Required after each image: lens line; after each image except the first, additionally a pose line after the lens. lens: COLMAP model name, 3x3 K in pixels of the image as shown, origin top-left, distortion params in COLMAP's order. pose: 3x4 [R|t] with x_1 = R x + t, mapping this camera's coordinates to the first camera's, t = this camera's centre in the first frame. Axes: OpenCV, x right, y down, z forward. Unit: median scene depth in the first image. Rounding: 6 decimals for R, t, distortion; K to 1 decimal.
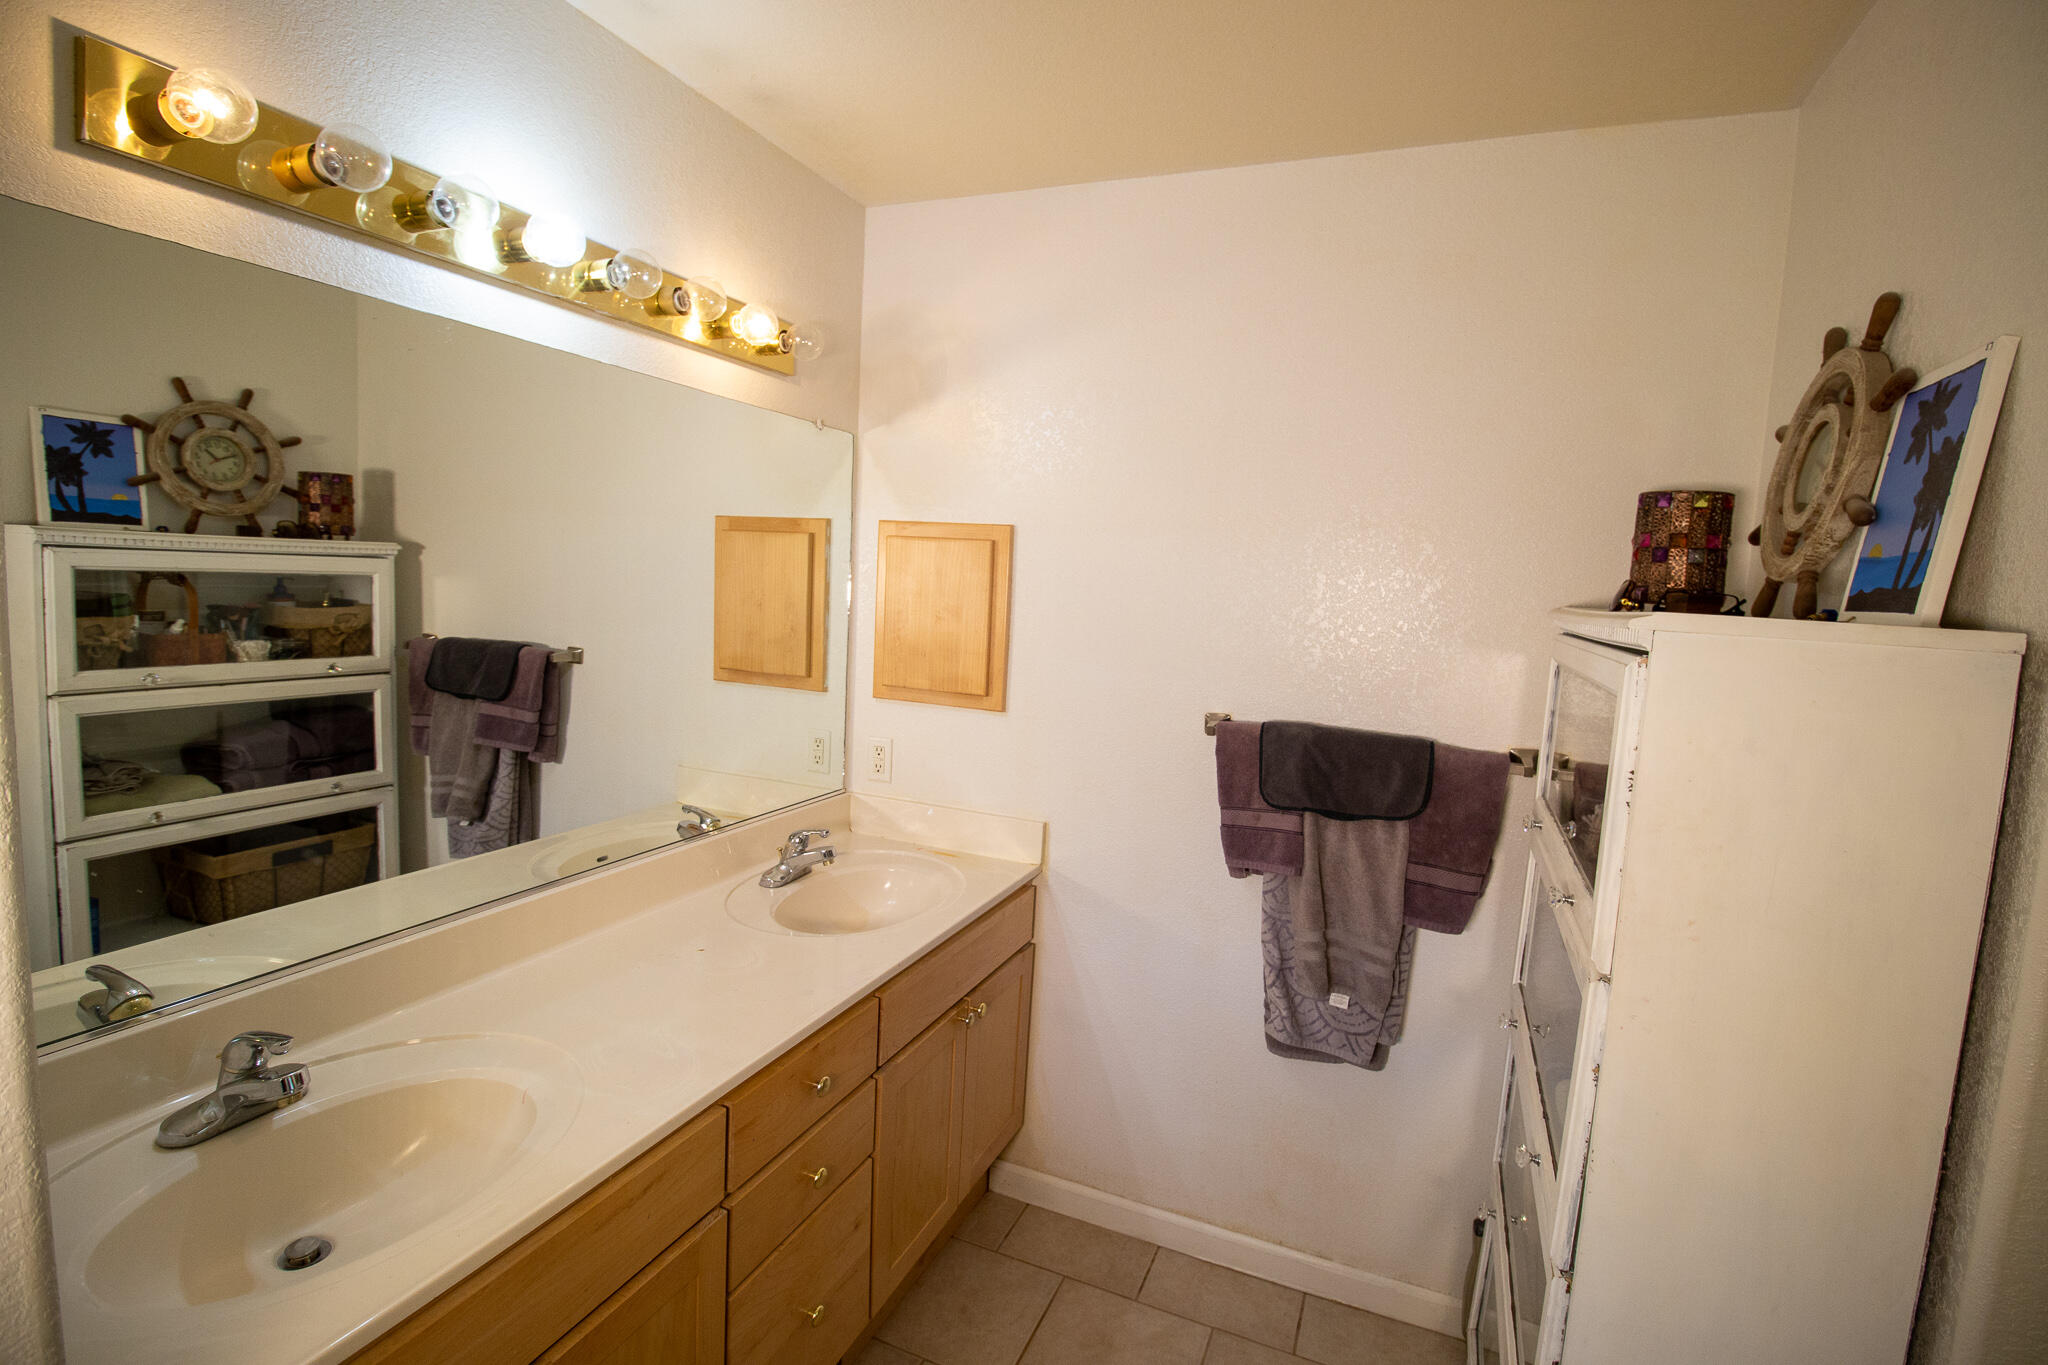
lens RADIAL K [[952.8, 0, 1040.0], [0, 952.8, 678.2], [0, 0, 1]] dist [-0.006767, -0.004373]
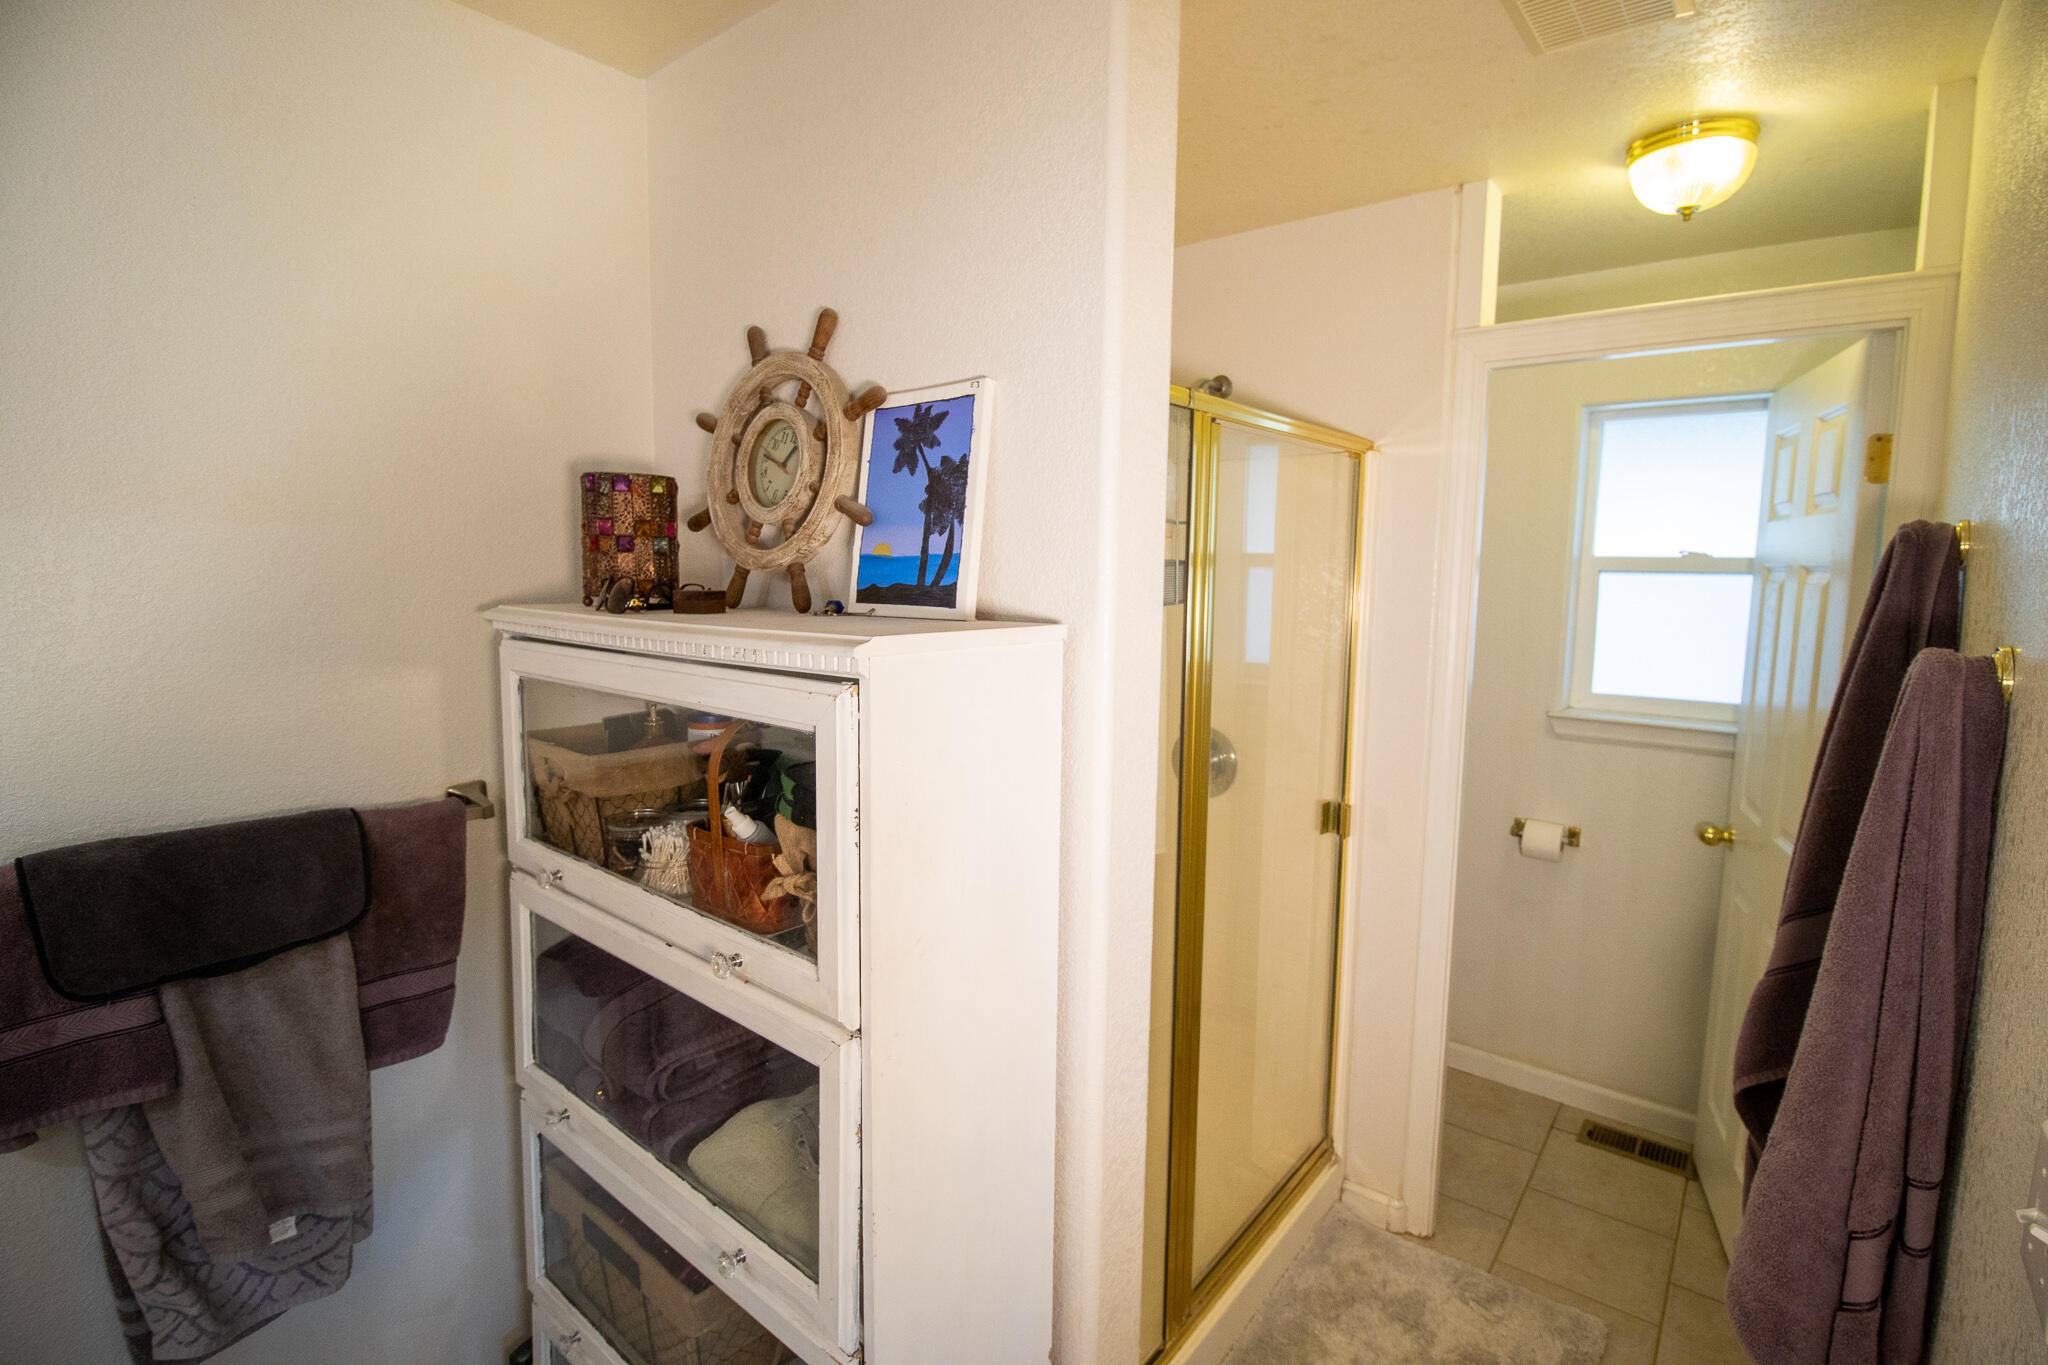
lens RADIAL K [[952.8, 0, 1028.1], [0, 952.8, 674.9], [0, 0, 1]] dist [-0.006767, -0.004373]
pose [[0.280193, -0.162057, 0.946166, -0.099127], [0.104789, 0.984920, 0.137663, -0.077563], [-0.954207, 0.060576, 0.292950, 0.316735]]
